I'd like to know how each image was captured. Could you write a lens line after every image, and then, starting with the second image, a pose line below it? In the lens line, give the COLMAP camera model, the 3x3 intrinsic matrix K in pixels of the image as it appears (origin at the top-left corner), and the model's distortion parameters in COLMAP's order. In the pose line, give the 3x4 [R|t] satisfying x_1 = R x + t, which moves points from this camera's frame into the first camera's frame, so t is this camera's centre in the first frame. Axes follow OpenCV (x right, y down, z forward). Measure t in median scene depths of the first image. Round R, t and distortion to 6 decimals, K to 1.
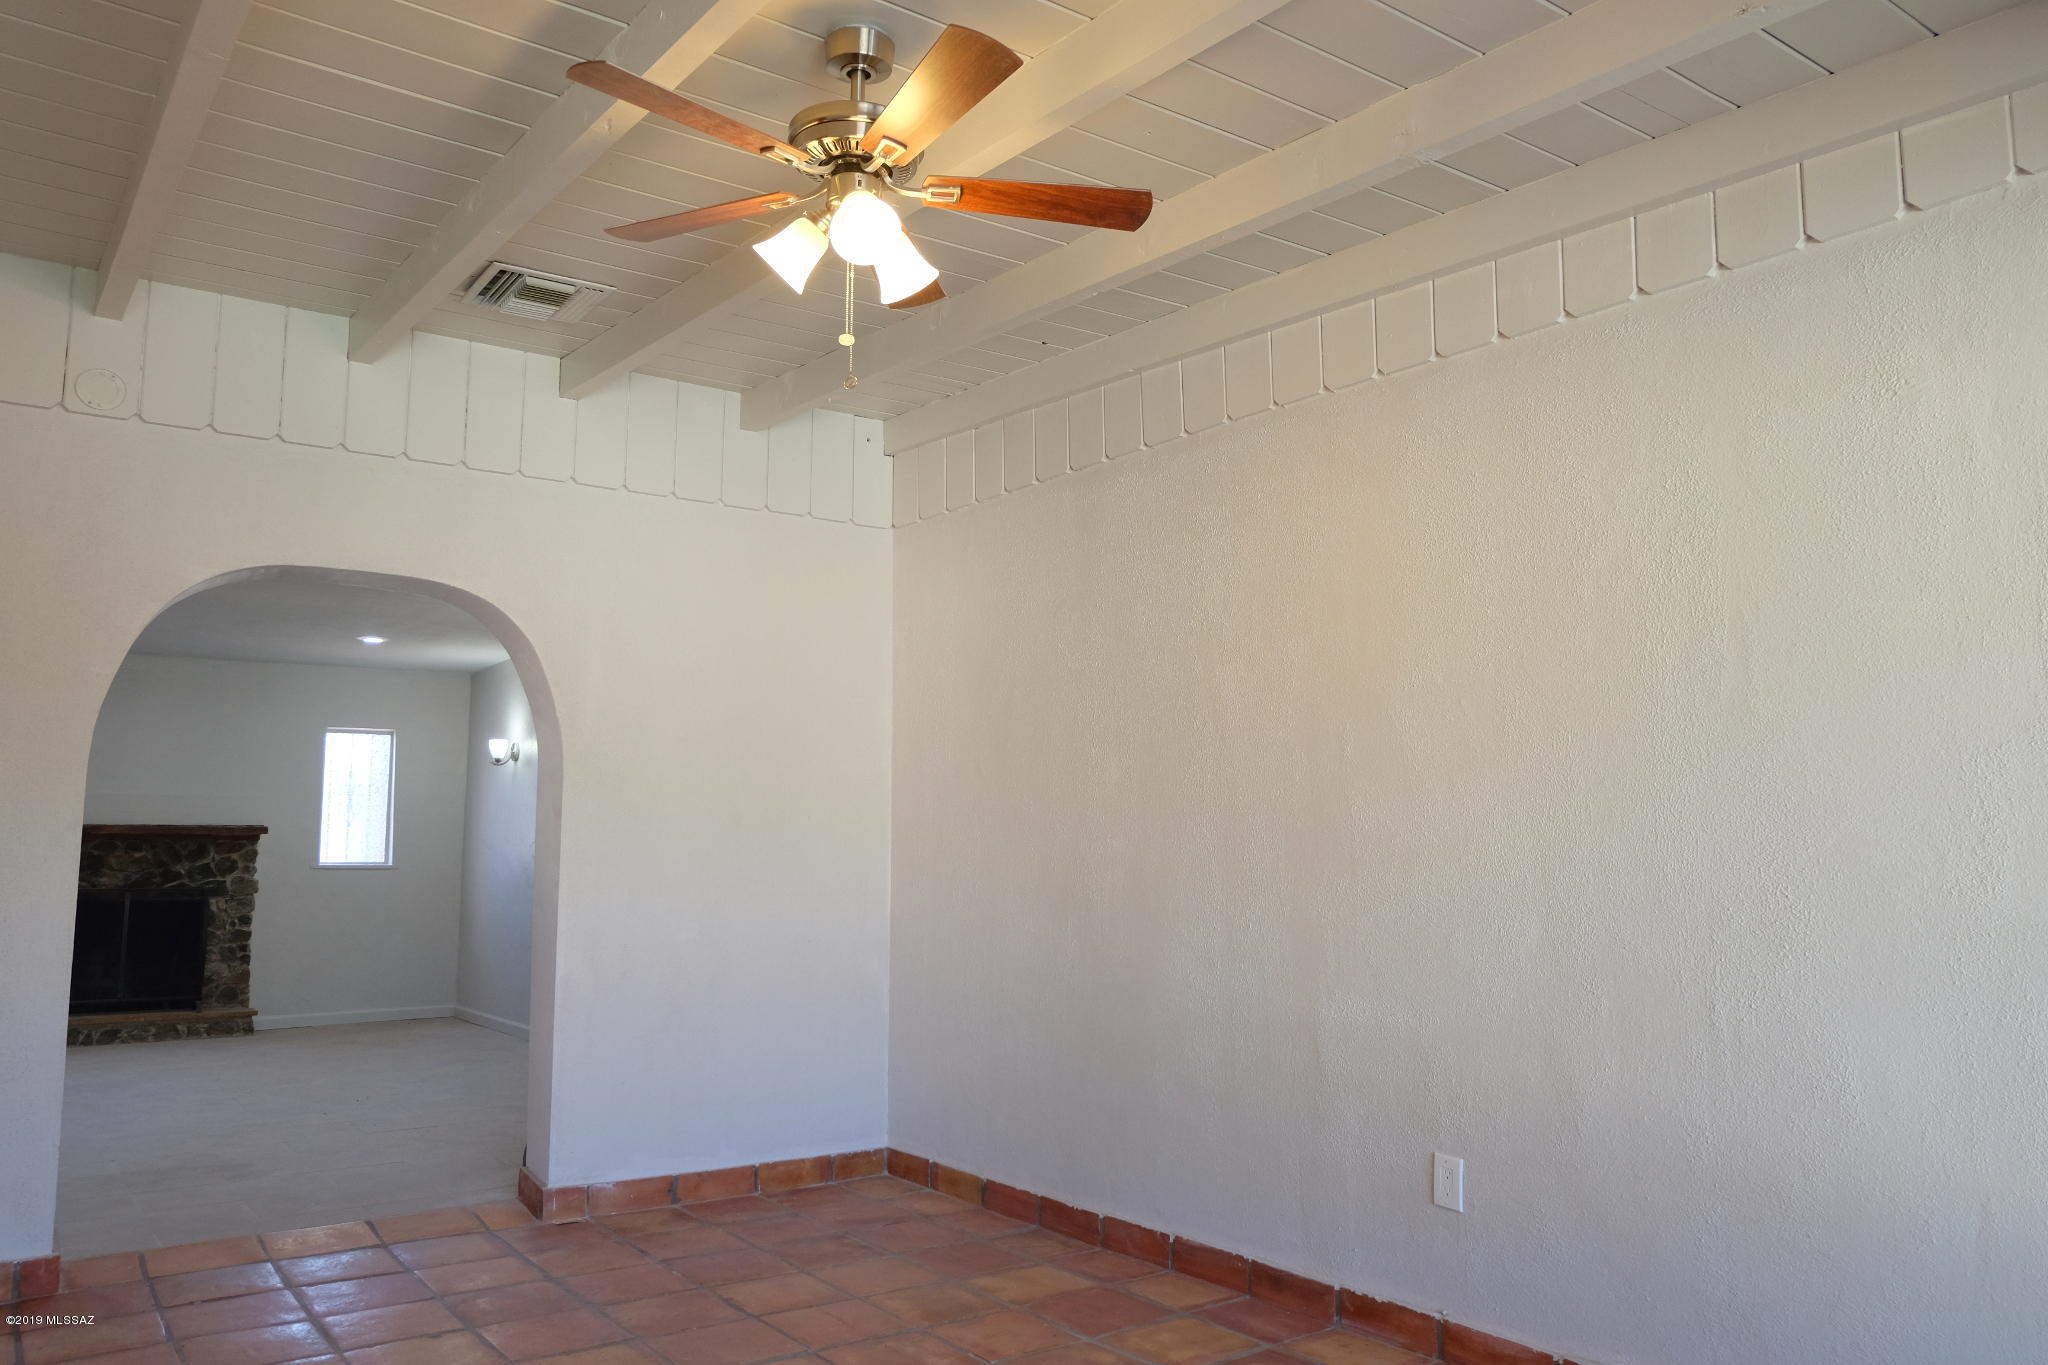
lens RADIAL K [[1463.1, 0, 1024.0], [0, 1463.1, 682.5], [0, 0, 1]] dist [-0.082164, 0.080304]
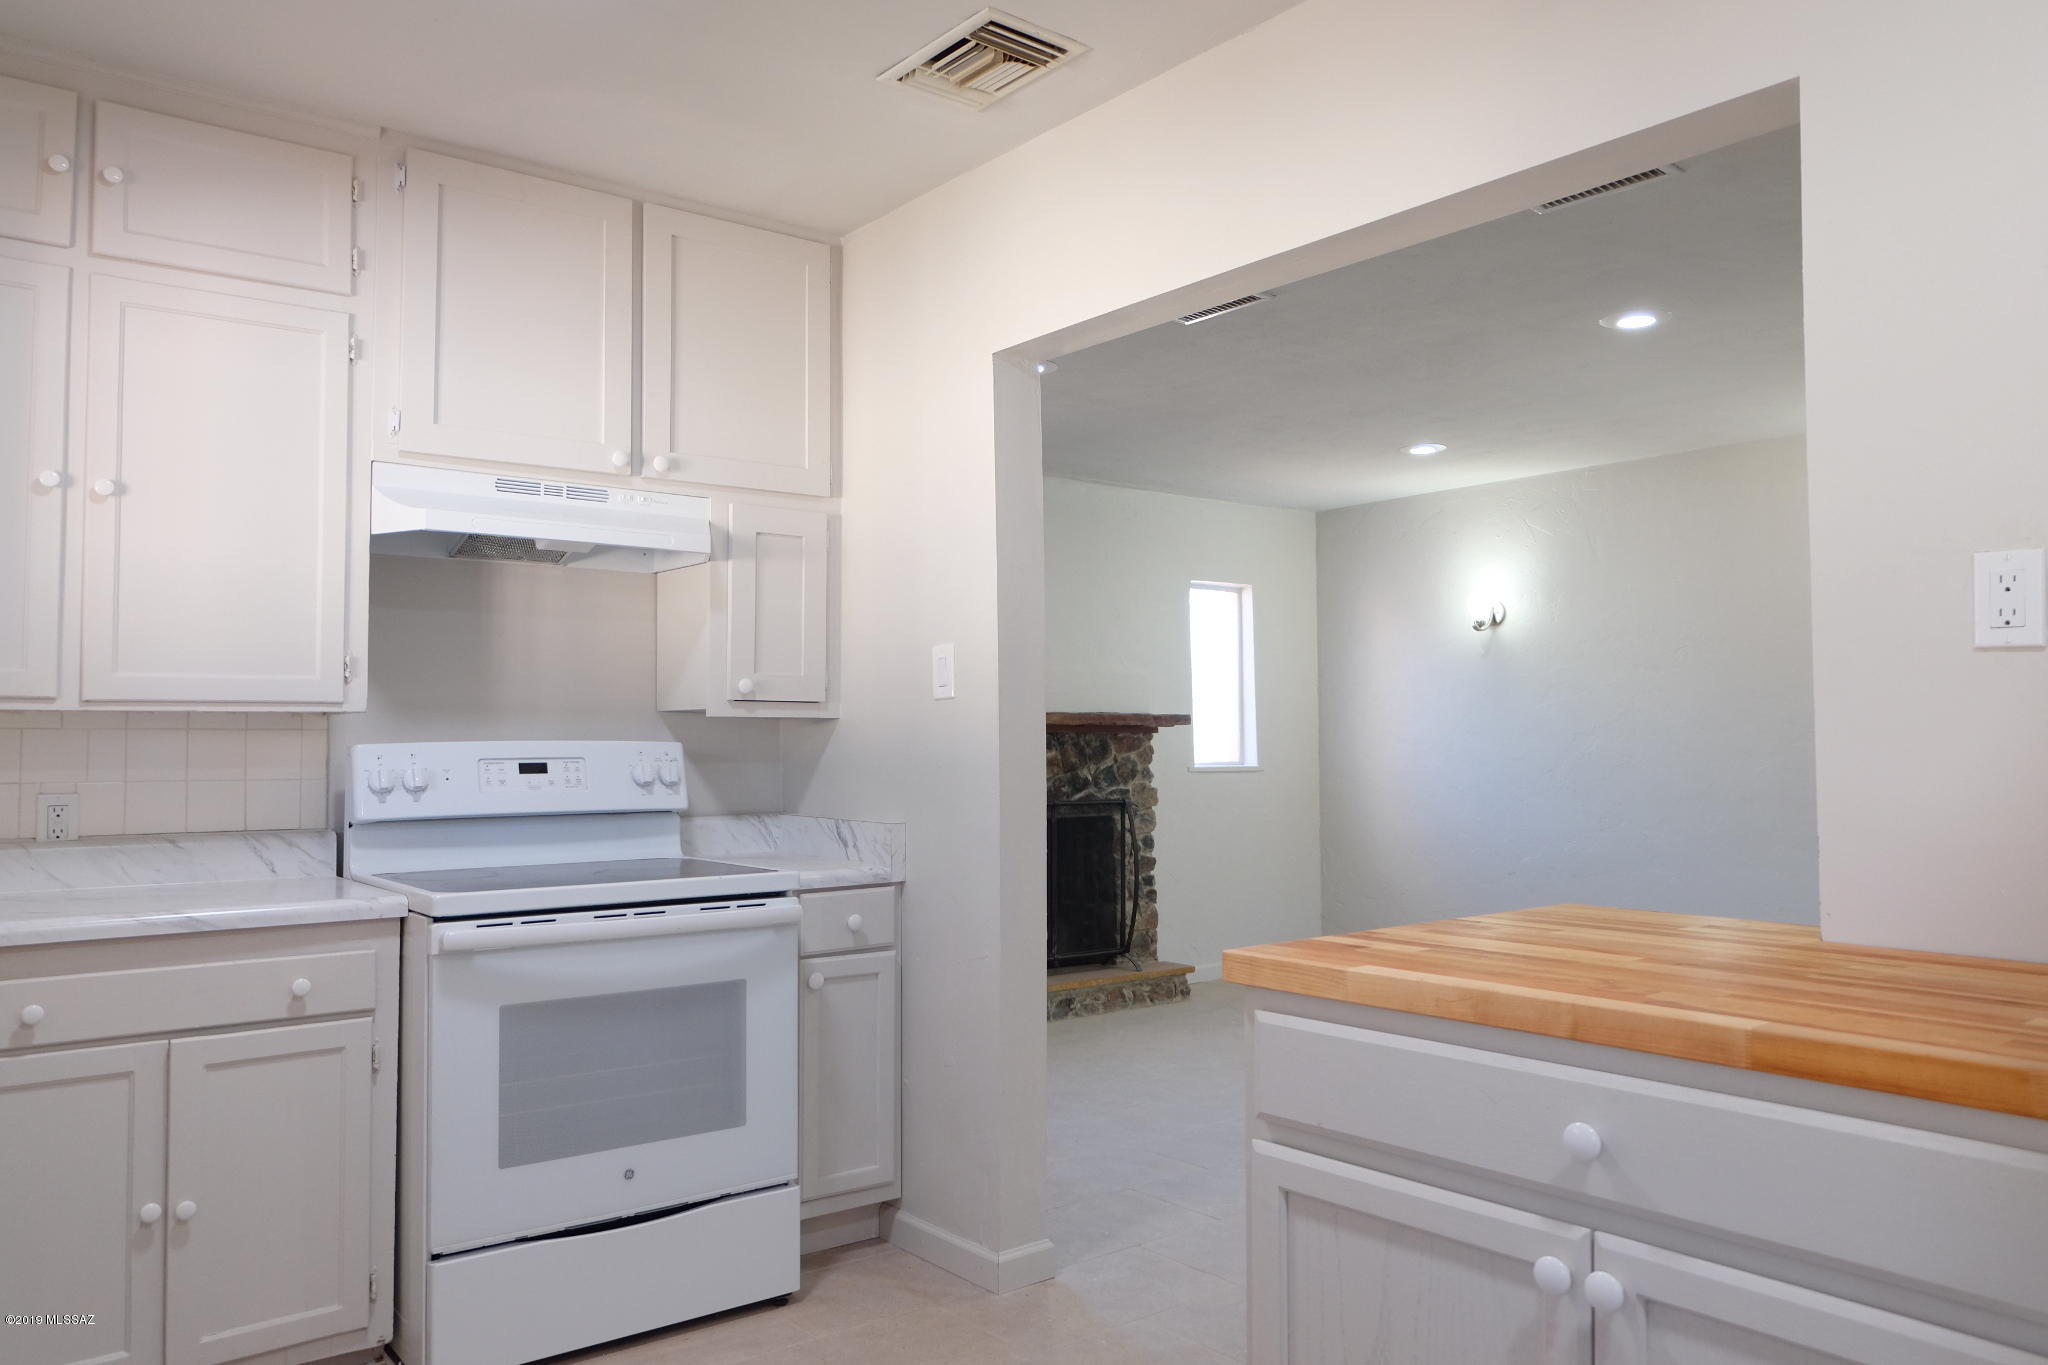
lens RADIAL K [[1463.1, 0, 1024.0], [0, 1463.1, 682.5], [0, 0, 1]] dist [-0.082164, 0.080304]
pose [[0.998428, -0.003909, 0.055910, -0.654137], [0.000314, 0.997940, 0.064157, 0.037260], [-0.056046, -0.064039, 0.996372, 0.274330]]
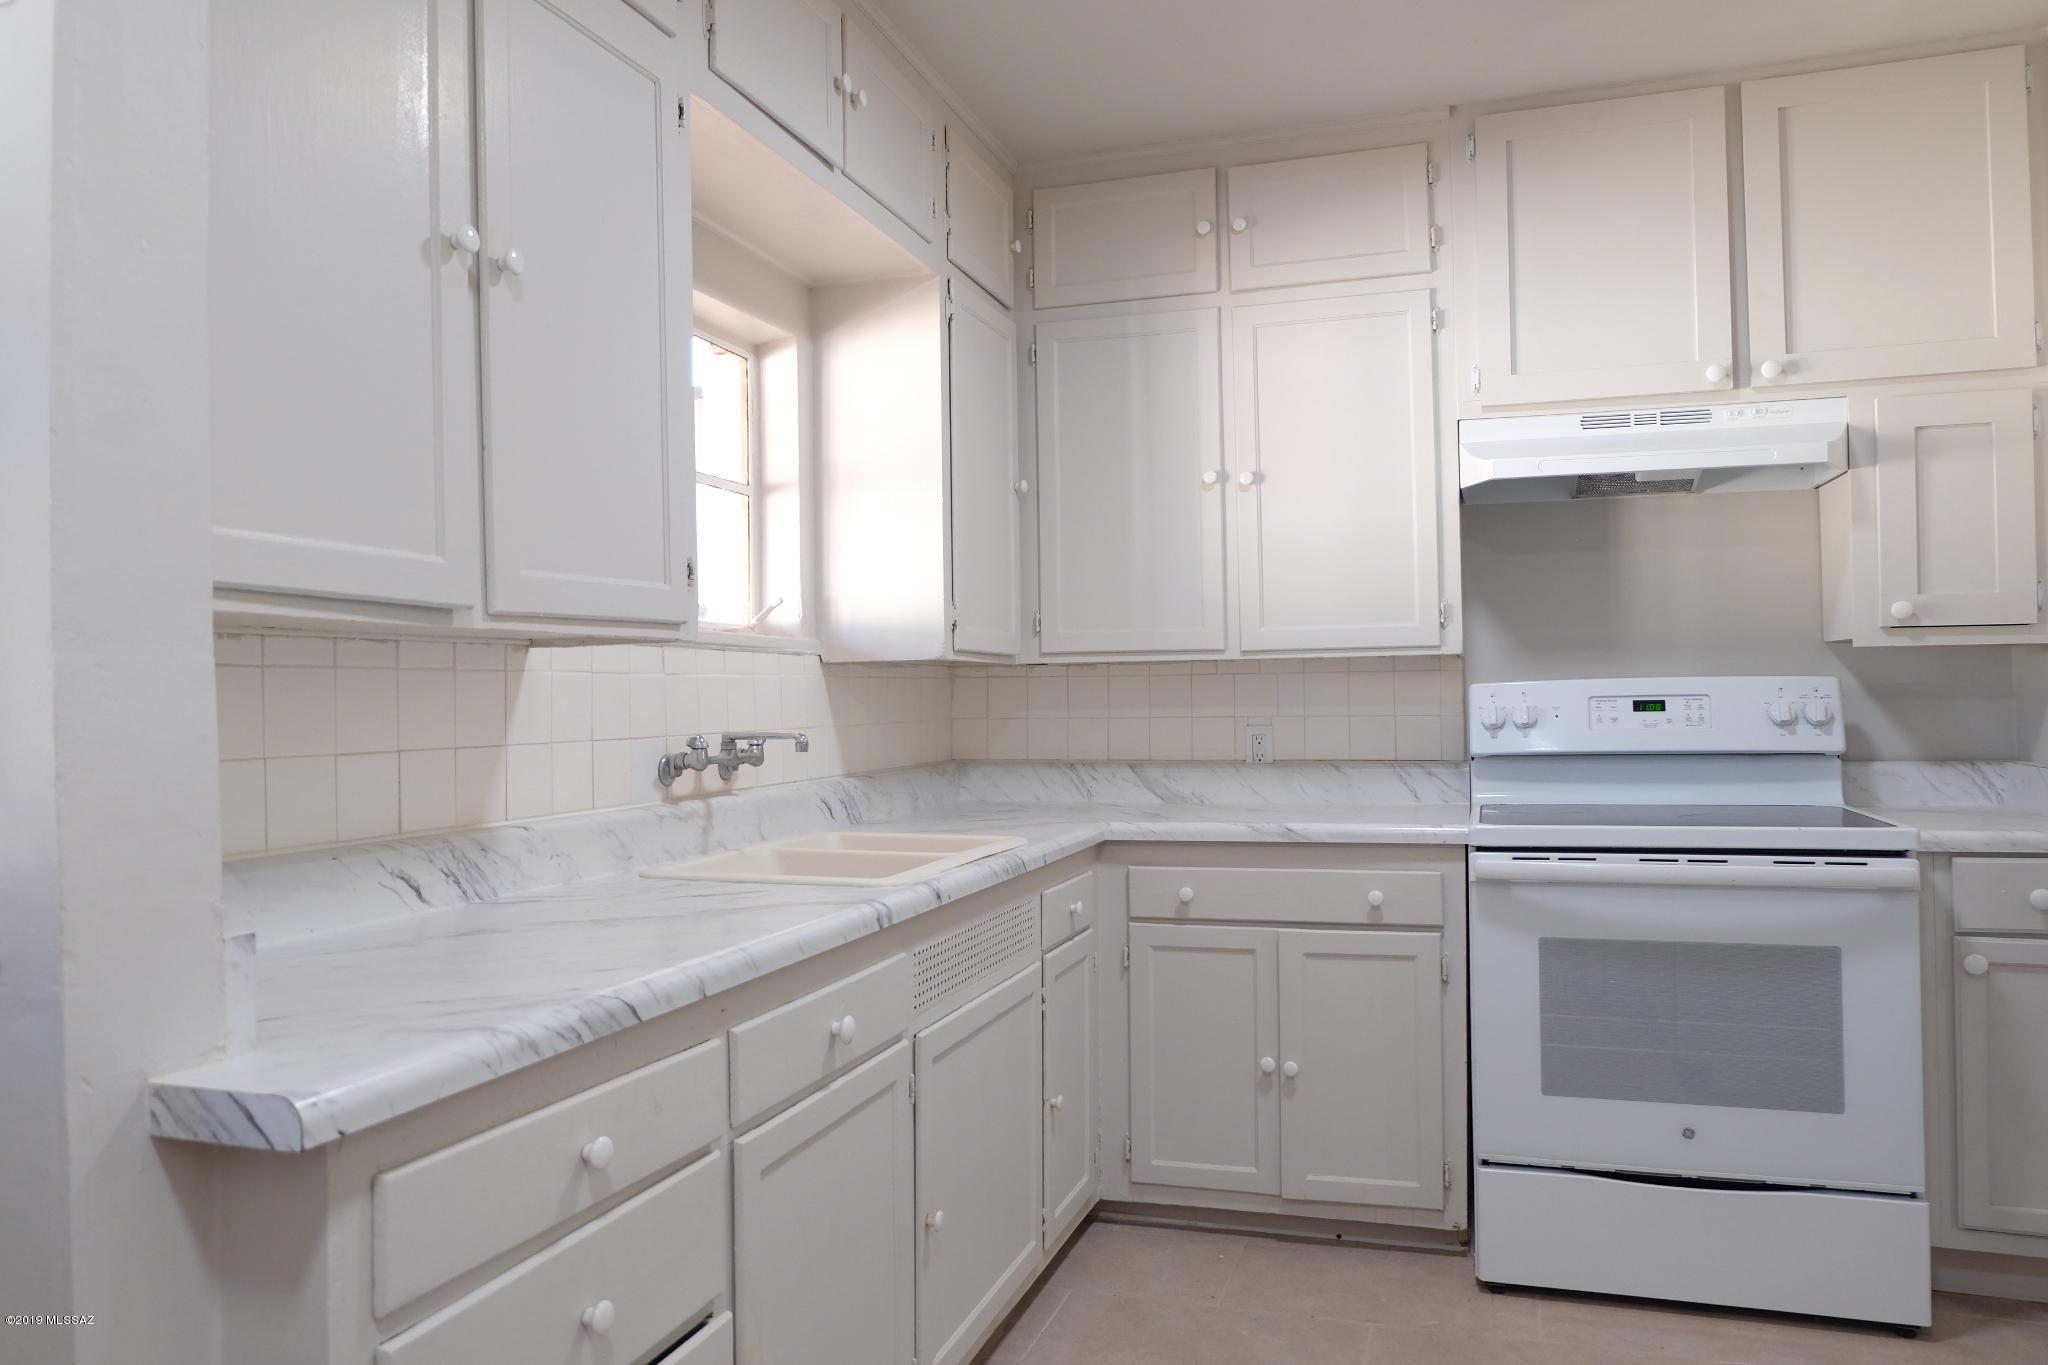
lens RADIAL K [[1463.1, 0, 1024.0], [0, 1463.1, 682.5], [0, 0, 1]] dist [-0.082164, 0.080304]
pose [[0.593655, -0.015634, -0.804568, -0.566060], [0.100379, 0.993441, 0.054761, 0.041402], [0.798435, -0.113270, 0.591330, 0.309660]]
